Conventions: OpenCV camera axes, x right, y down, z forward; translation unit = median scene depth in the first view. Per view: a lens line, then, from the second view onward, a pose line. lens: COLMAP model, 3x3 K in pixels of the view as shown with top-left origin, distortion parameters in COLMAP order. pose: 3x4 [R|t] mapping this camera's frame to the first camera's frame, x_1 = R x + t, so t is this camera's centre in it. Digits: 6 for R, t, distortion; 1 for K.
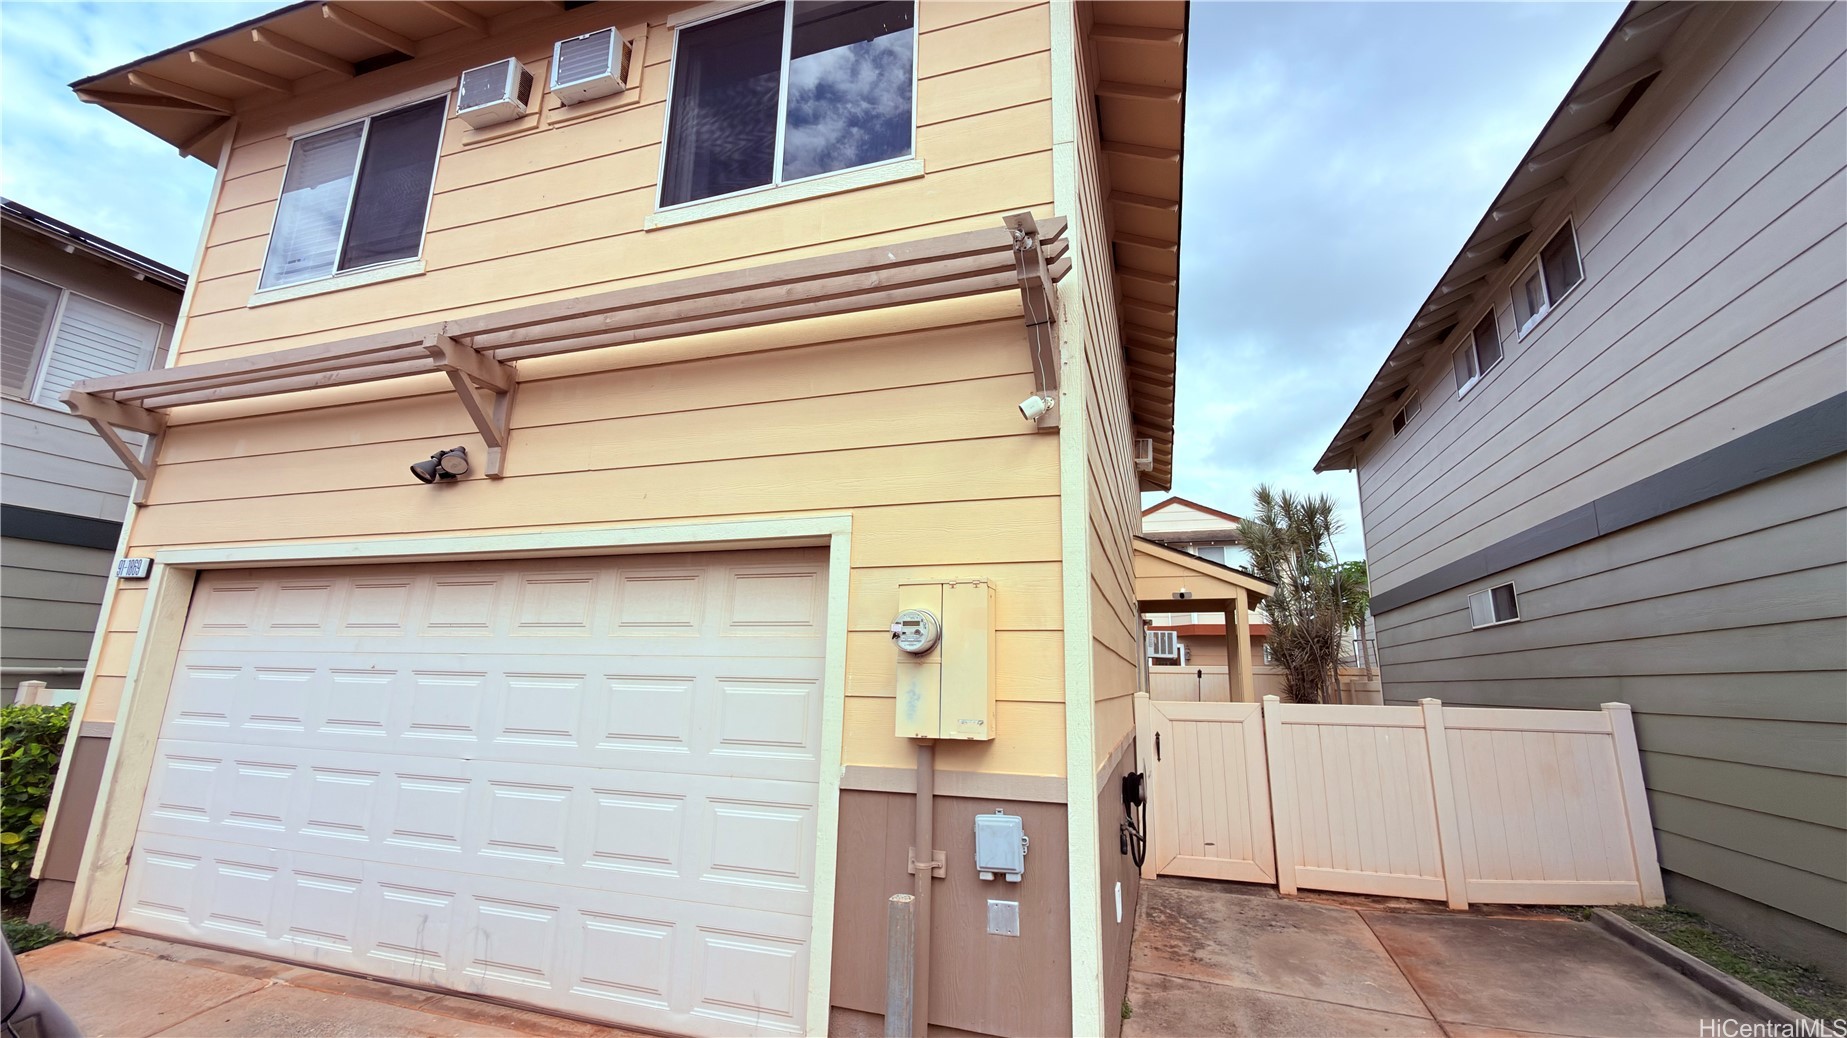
lens RADIAL K [[734.7, 0, 927.8], [0, 734.7, 518.5], [0, 0, 1]] dist [-0.001042, 0.000316]
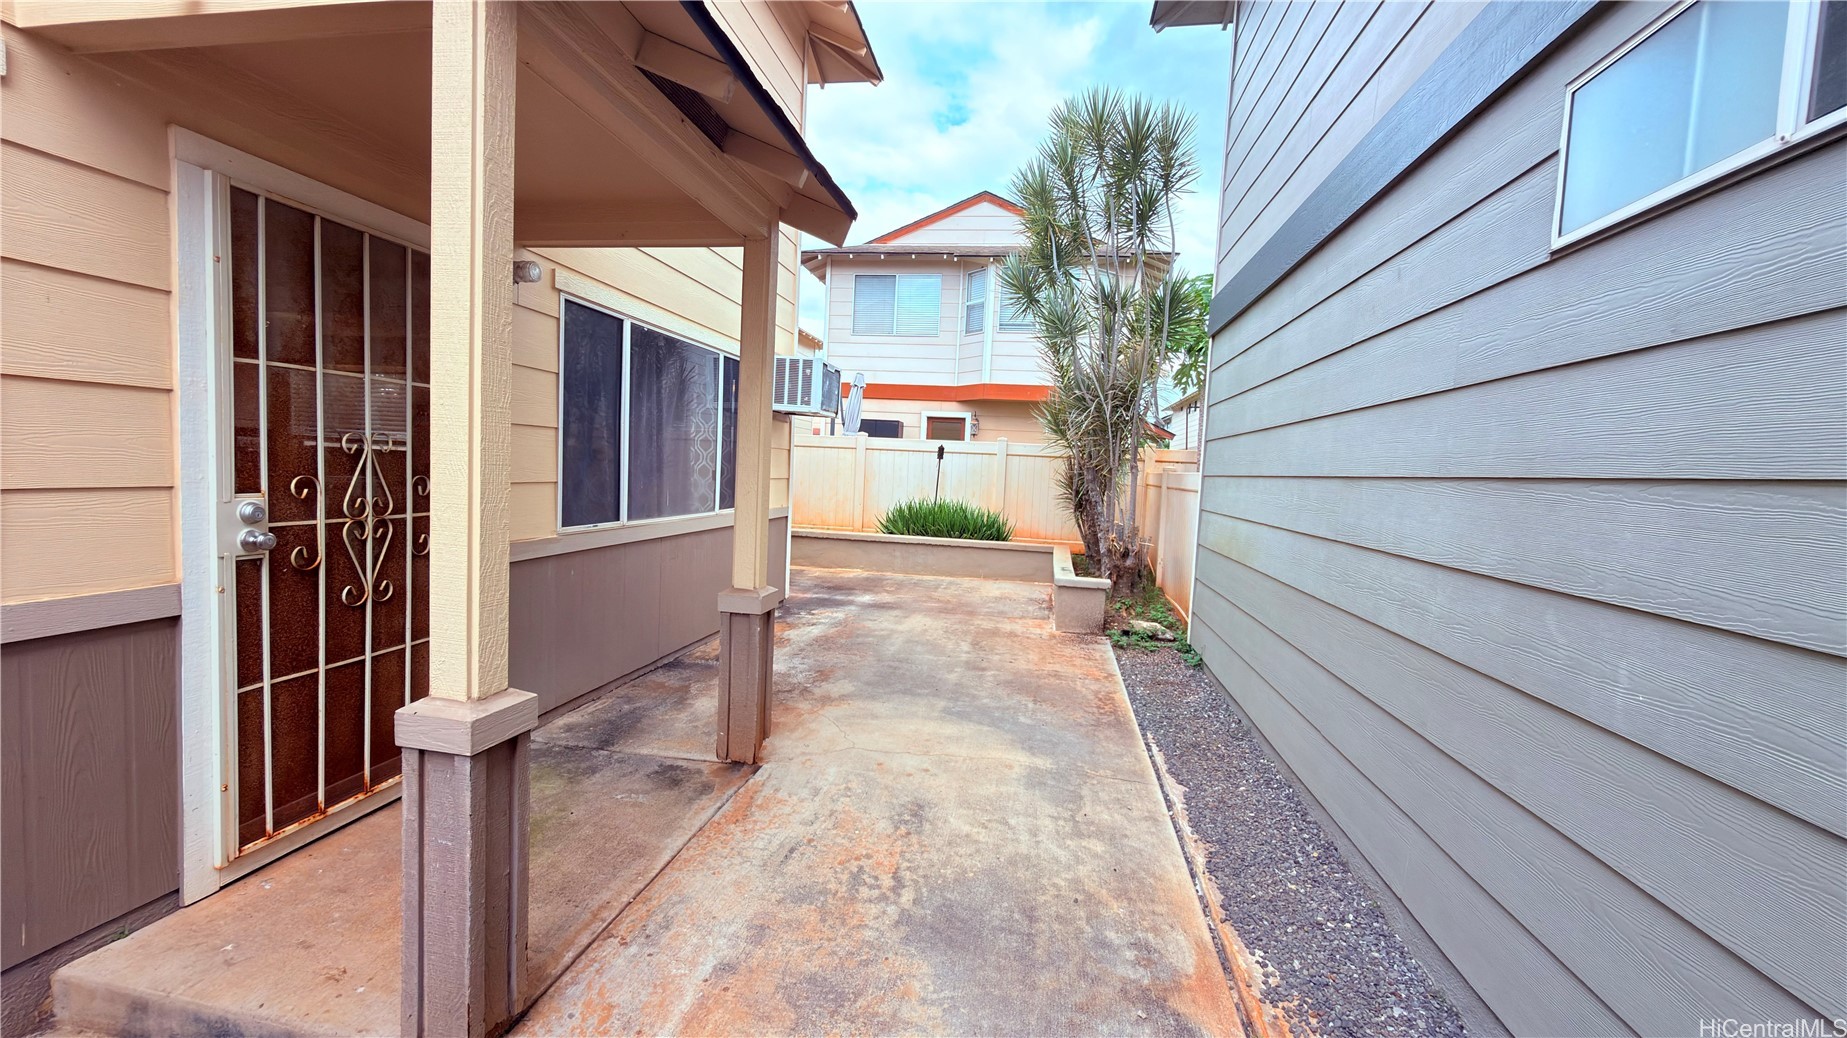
lens RADIAL K [[734.7, 0, 927.8], [0, 734.7, 518.5], [0, 0, 1]] dist [-0.001042, 0.000316]
pose [[0.989958, 0.020064, 0.139928, 0.311039], [-0.060086, 0.955726, 0.288057, 0.101371], [-0.127953, -0.293572, 0.947335, 0.463747]]
